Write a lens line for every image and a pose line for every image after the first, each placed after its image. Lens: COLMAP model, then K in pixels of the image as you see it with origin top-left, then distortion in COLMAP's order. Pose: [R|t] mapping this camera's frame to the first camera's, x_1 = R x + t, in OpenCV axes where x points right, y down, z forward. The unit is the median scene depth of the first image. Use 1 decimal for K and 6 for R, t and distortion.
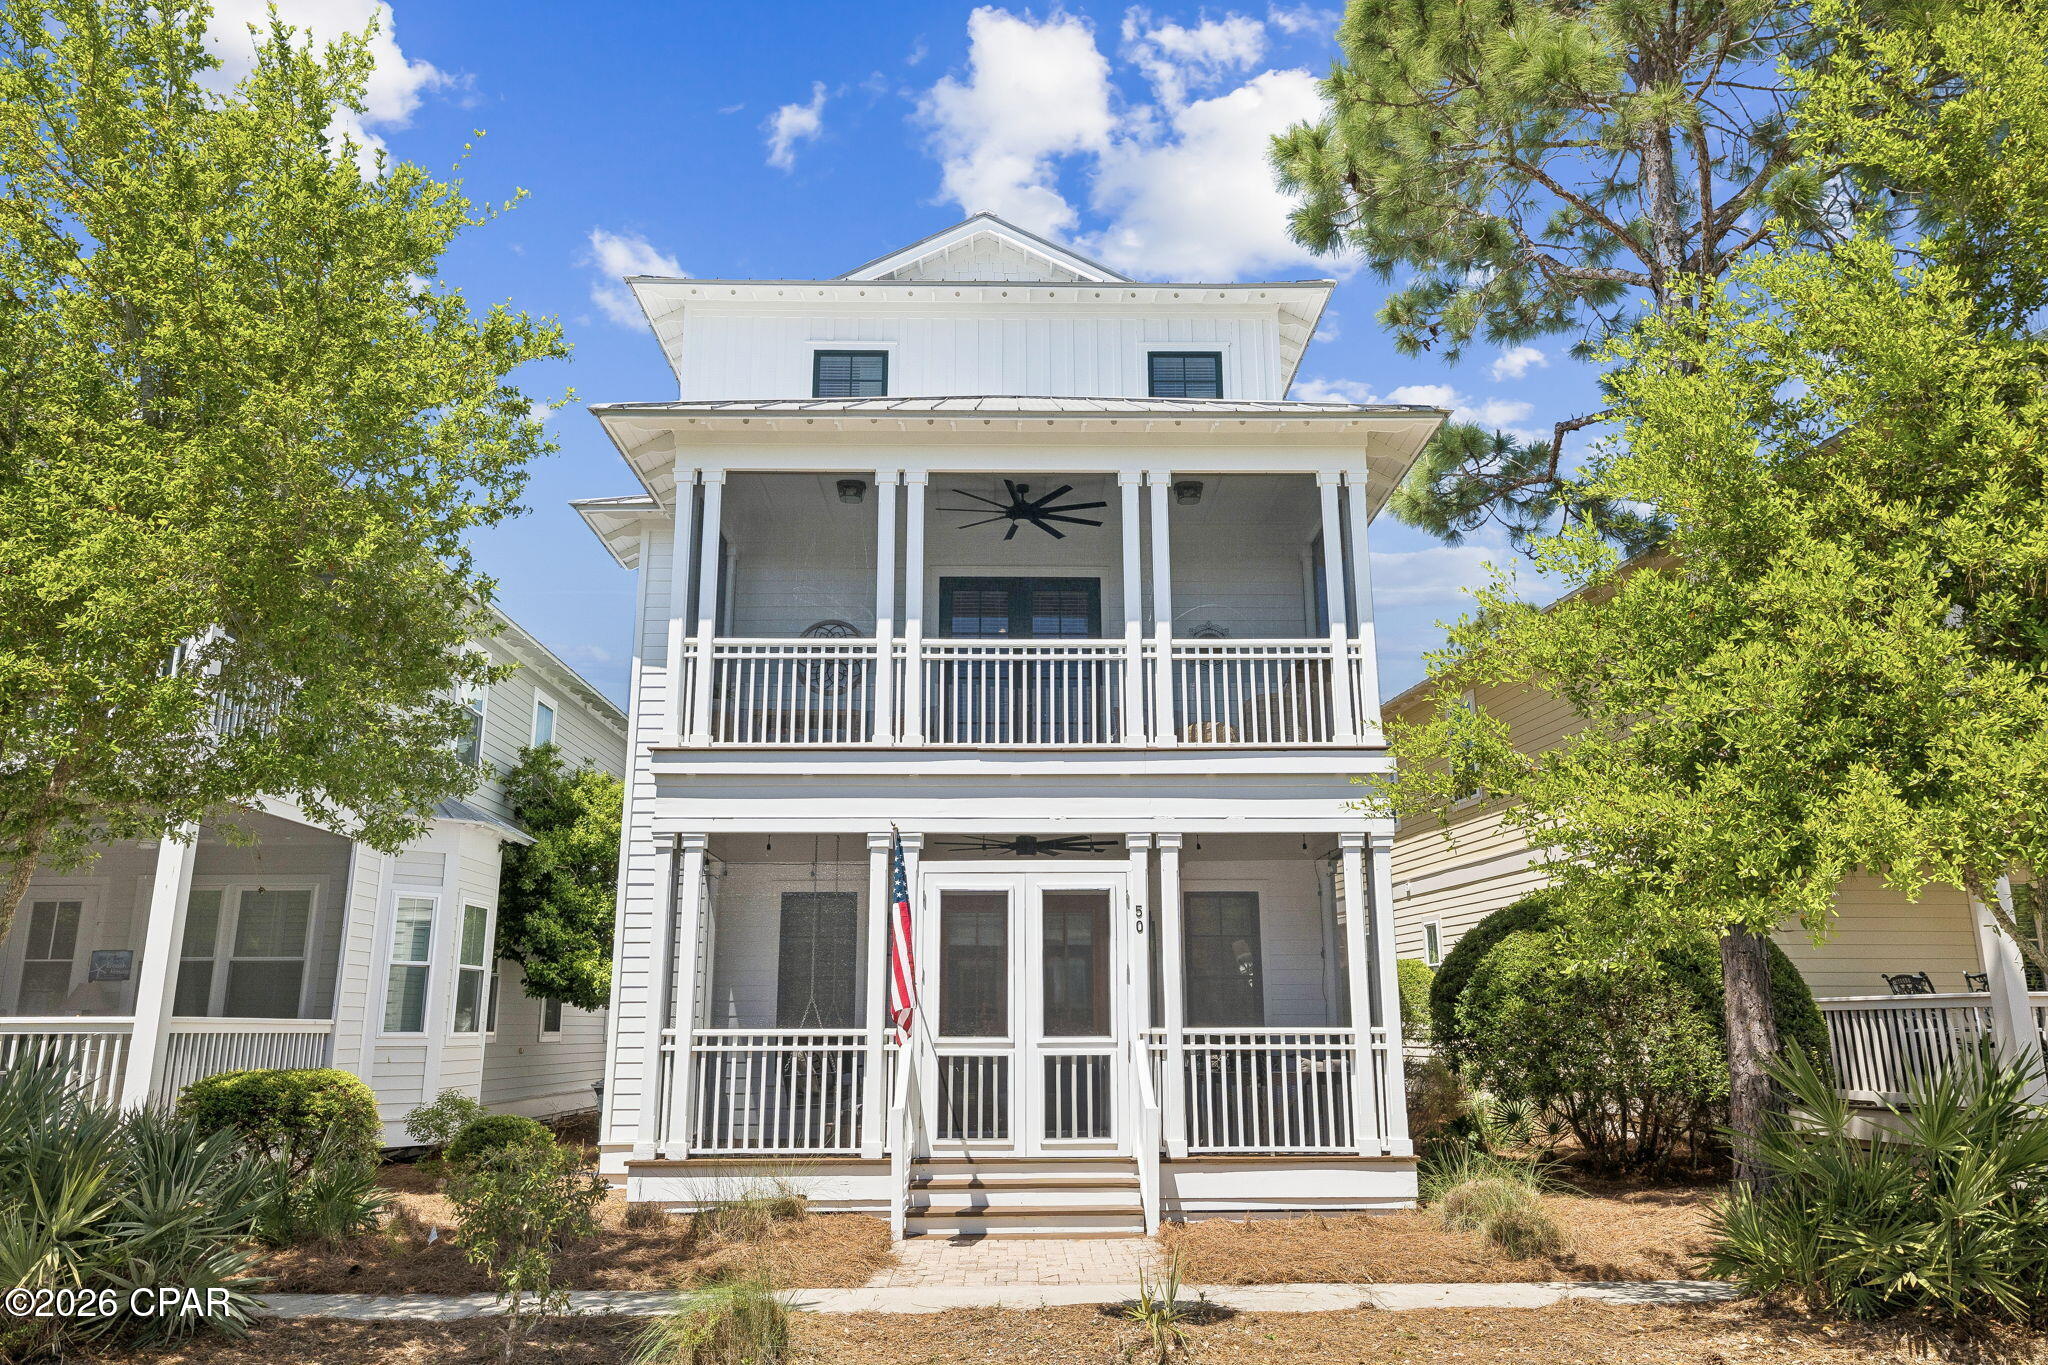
lens RADIAL K [[1419.7, 0, 1026.9], [0, 1419.7, 673.5], [0, 0, 1]] dist [-0.006095, -0.004630]
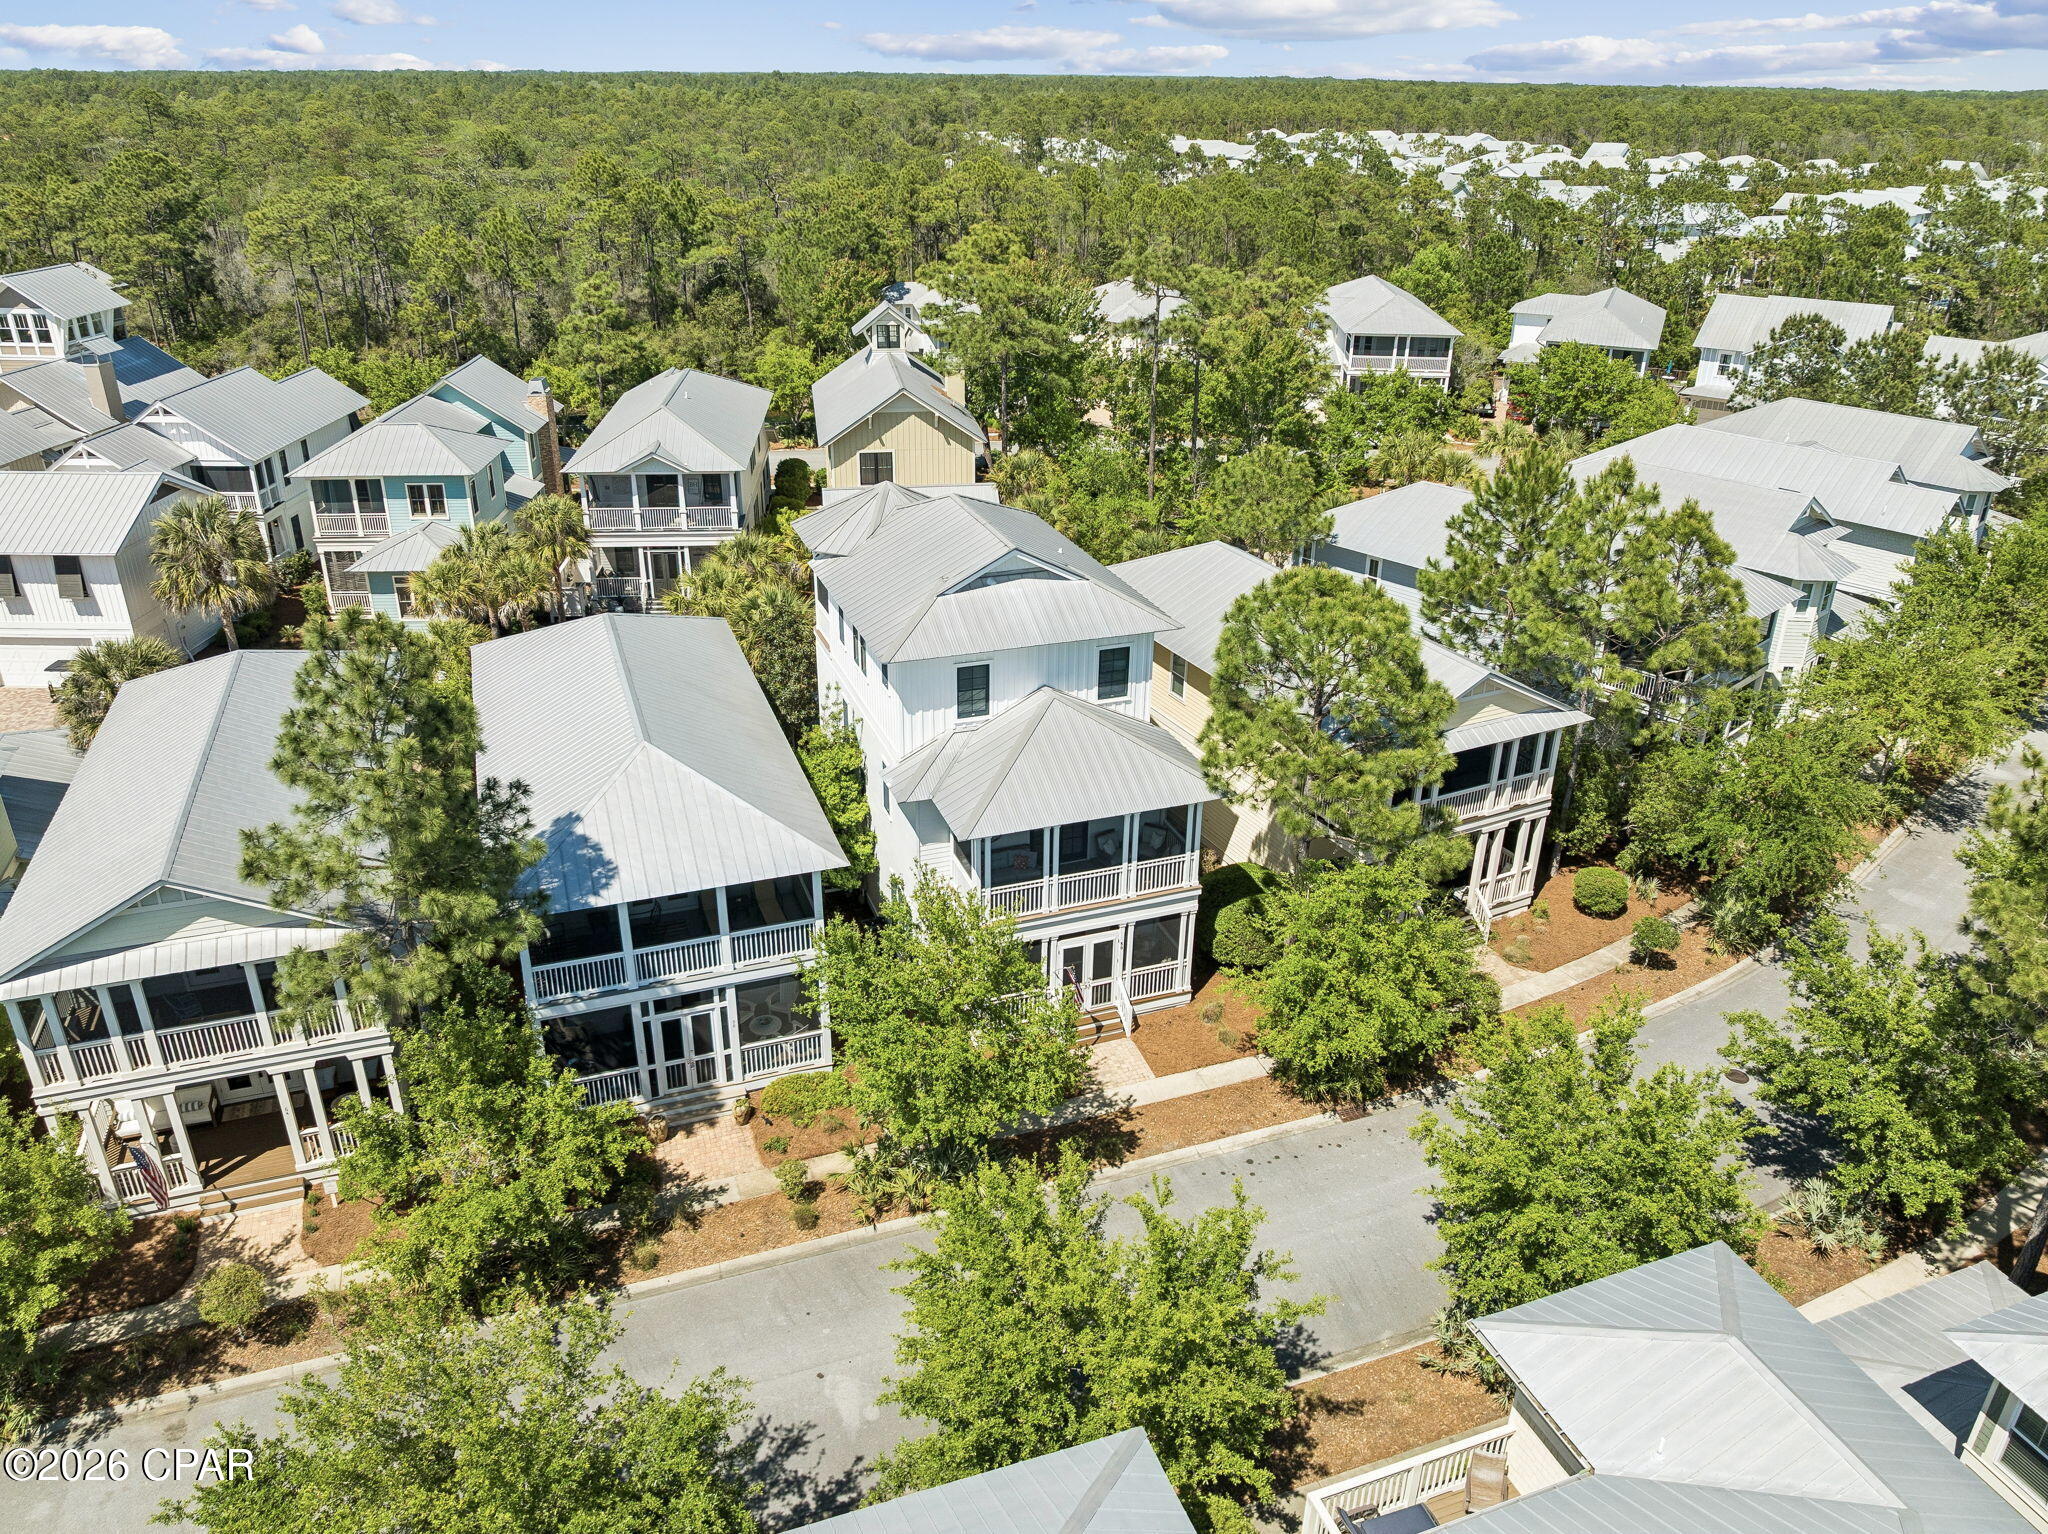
lens RADIAL K [[1442.0, 0, 1021.2], [0, 1442.0, 768.9], [0, 0, 1]] dist [-0.039287, 0.010823]
pose [[0.946503, -0.129576, 0.295536, -1.023499], [-0.090526, 0.772444, 0.628597, -2.116768], [-0.309736, -0.621723, 0.719391, -0.995014]]
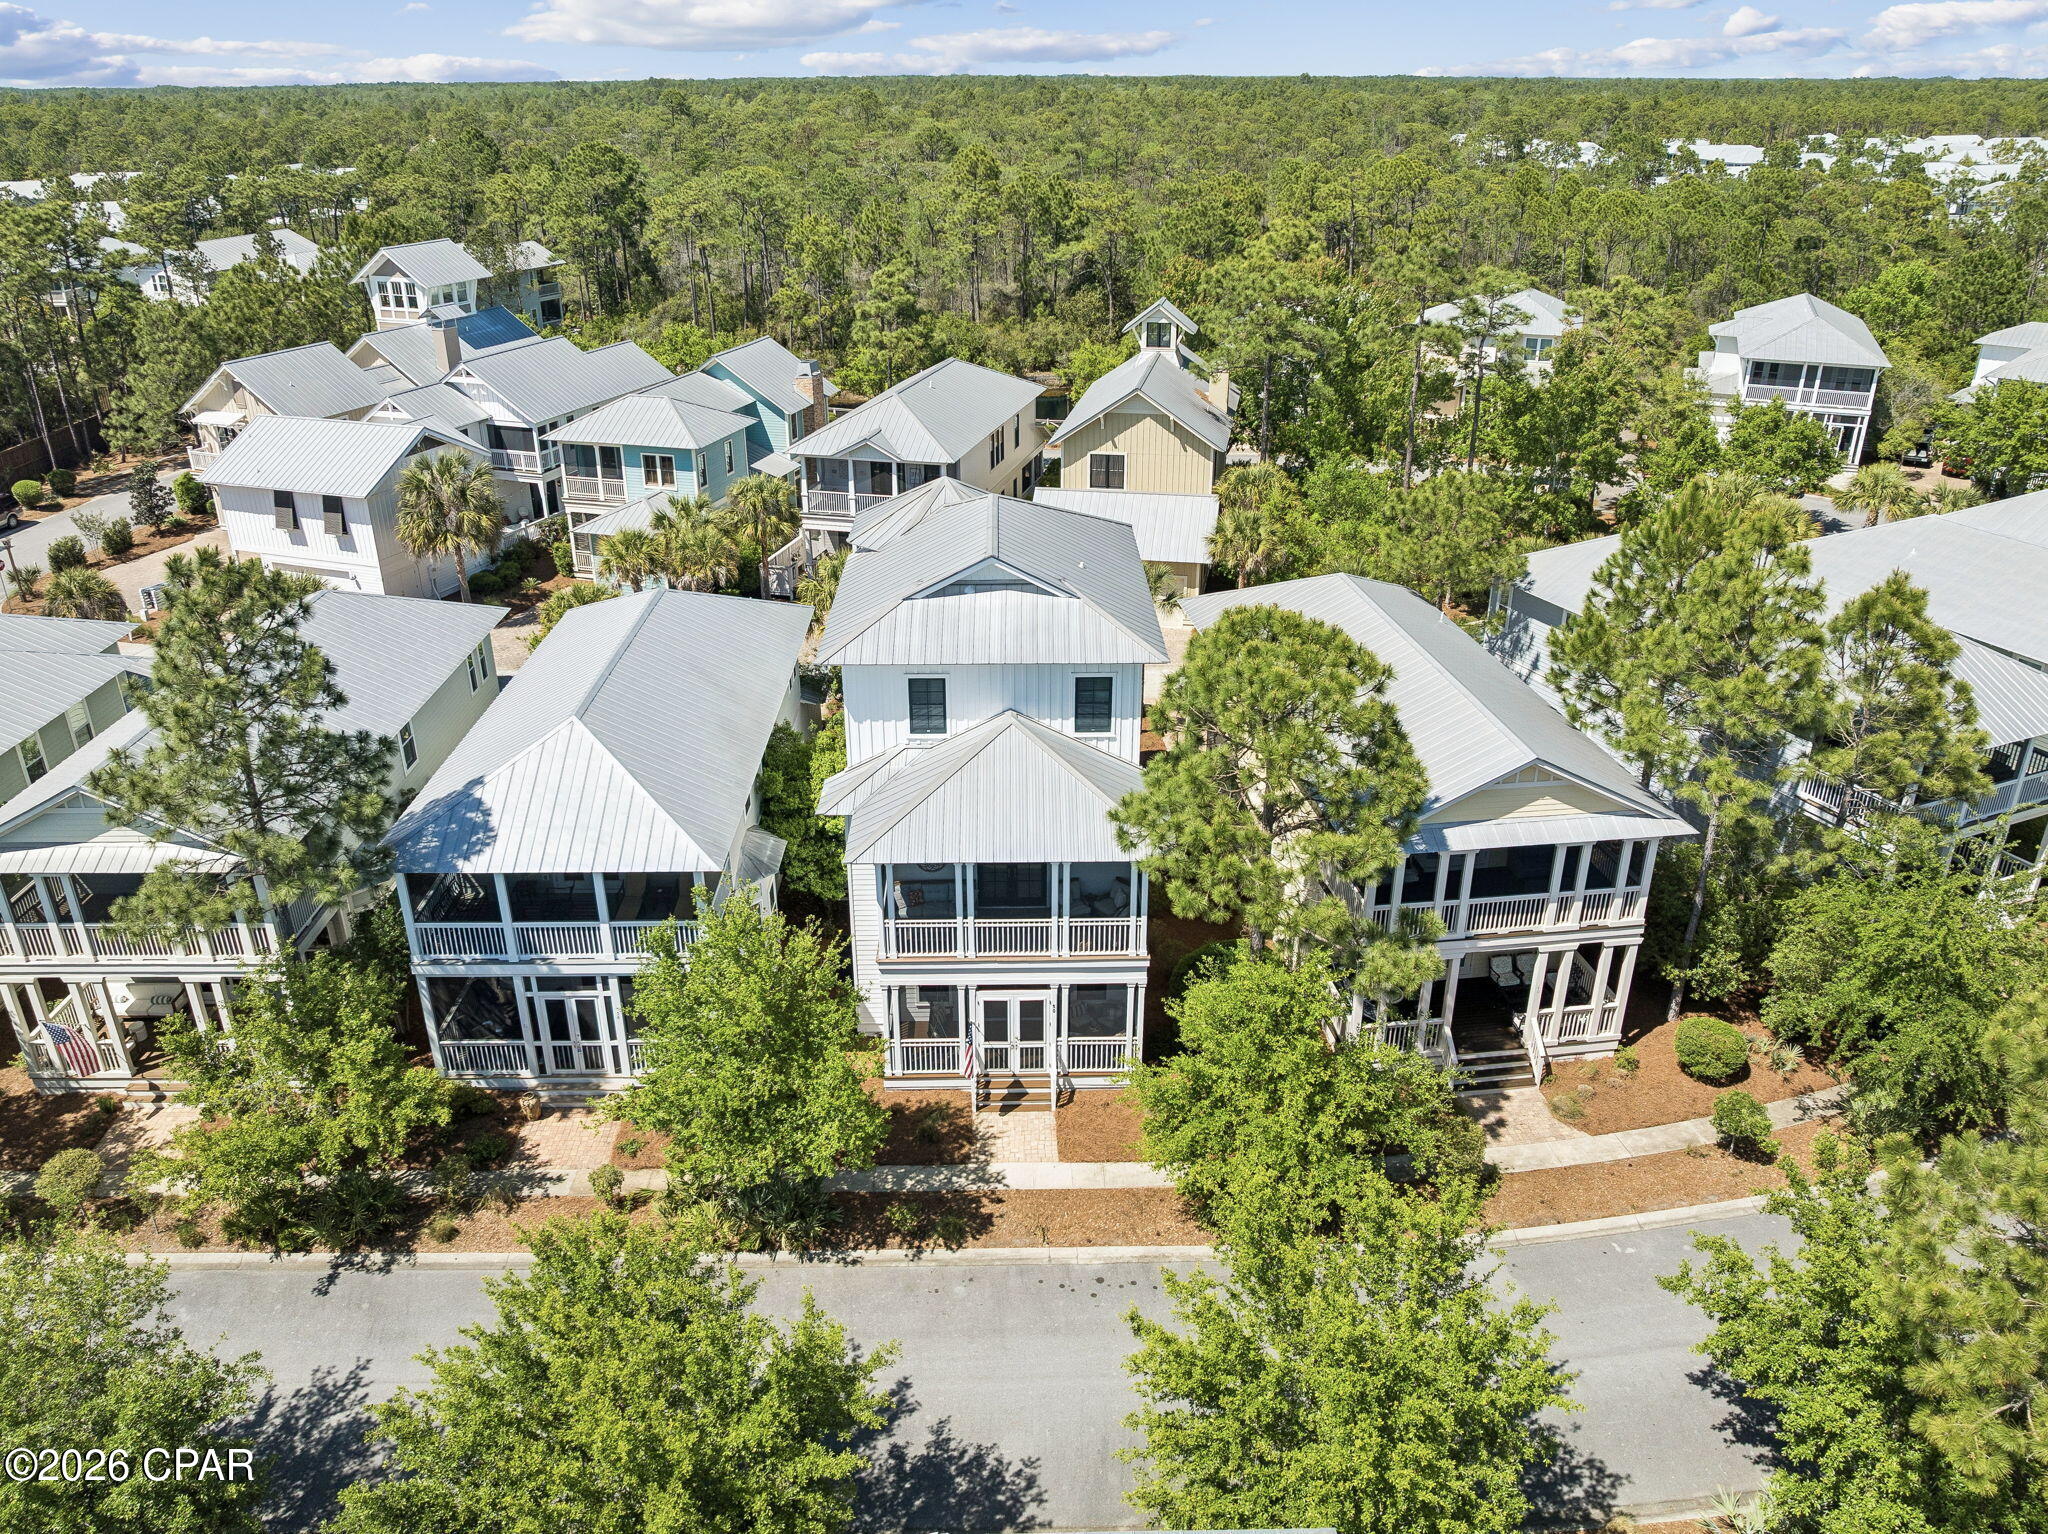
lens RADIAL K [[1477.9, 0, 1016.5], [0, 1477.9, 755.0], [0, 0, 1]] dist [-0.037379, 0.005714]
pose [[0.999960, 0.002144, -0.008683, 0.029113], [0.003773, 0.779077, 0.626917, -2.047461], [0.008109, -0.626924, 0.779038, -0.970381]]
